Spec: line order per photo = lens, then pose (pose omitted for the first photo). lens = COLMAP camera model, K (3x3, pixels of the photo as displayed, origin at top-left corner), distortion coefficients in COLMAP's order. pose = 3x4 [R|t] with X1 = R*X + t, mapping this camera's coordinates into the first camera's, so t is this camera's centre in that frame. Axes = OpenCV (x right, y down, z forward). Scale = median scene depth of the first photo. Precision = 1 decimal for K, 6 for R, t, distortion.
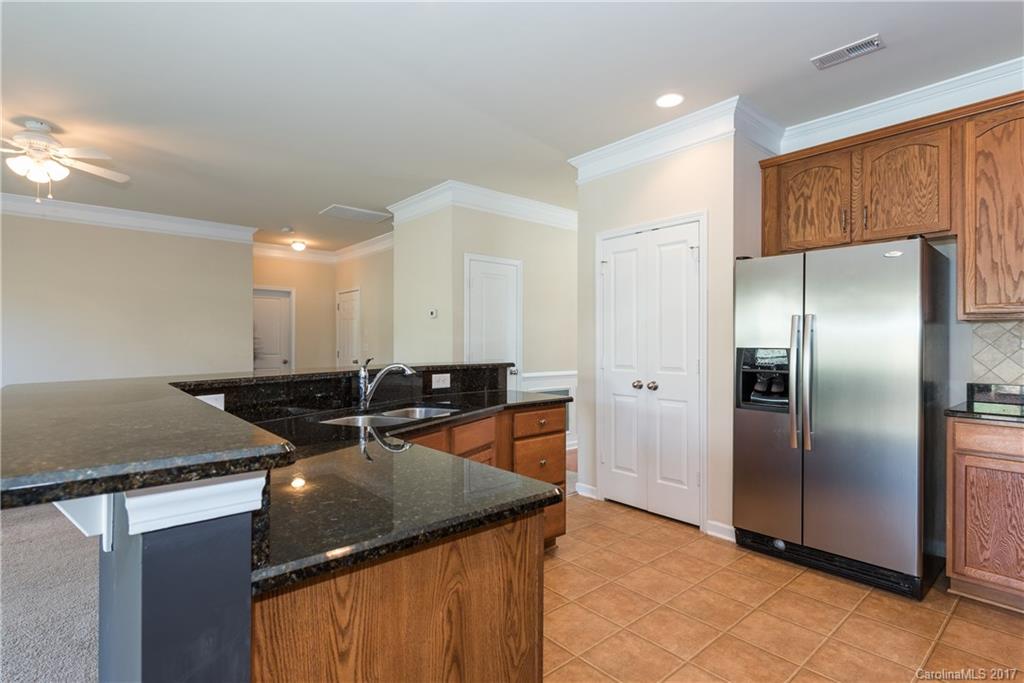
lens RADIAL K [[503.9, 0, 509.6], [0, 503.9, 347.0], [0, 0, 1]] dist [0.017996, -0.011365]
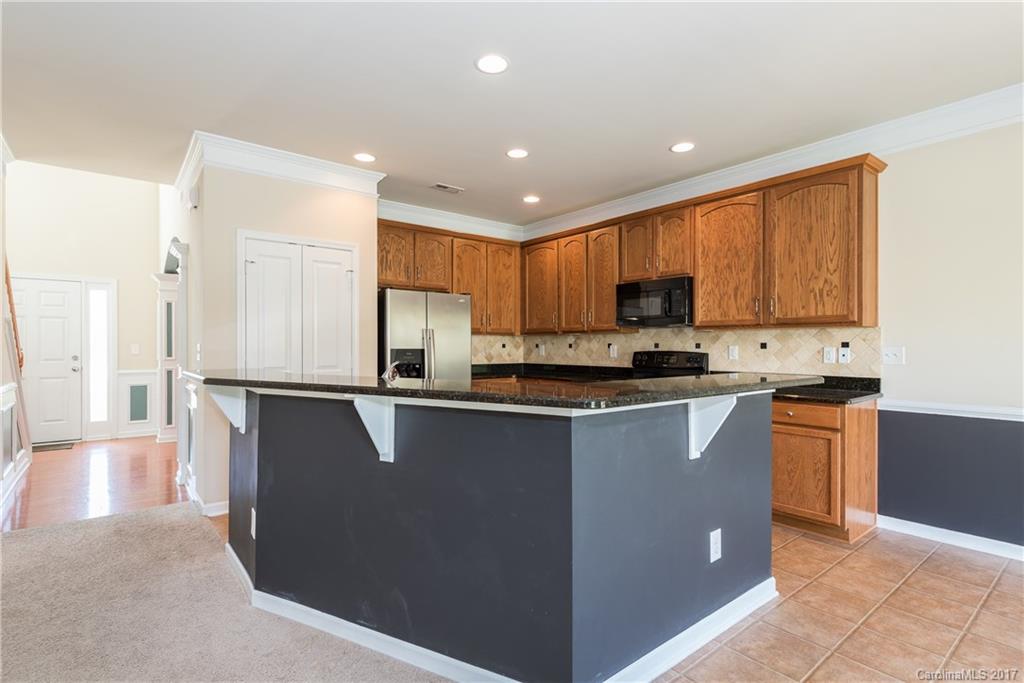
lens RADIAL K [[503.9, 0, 509.6], [0, 503.9, 347.0], [0, 0, 1]] dist [0.017996, -0.011365]
pose [[0.035475, -0.004966, 0.999358, -0.973368], [0.005784, 0.999972, 0.004764, -0.008447], [-0.999354, 0.005612, 0.035503, 0.594511]]
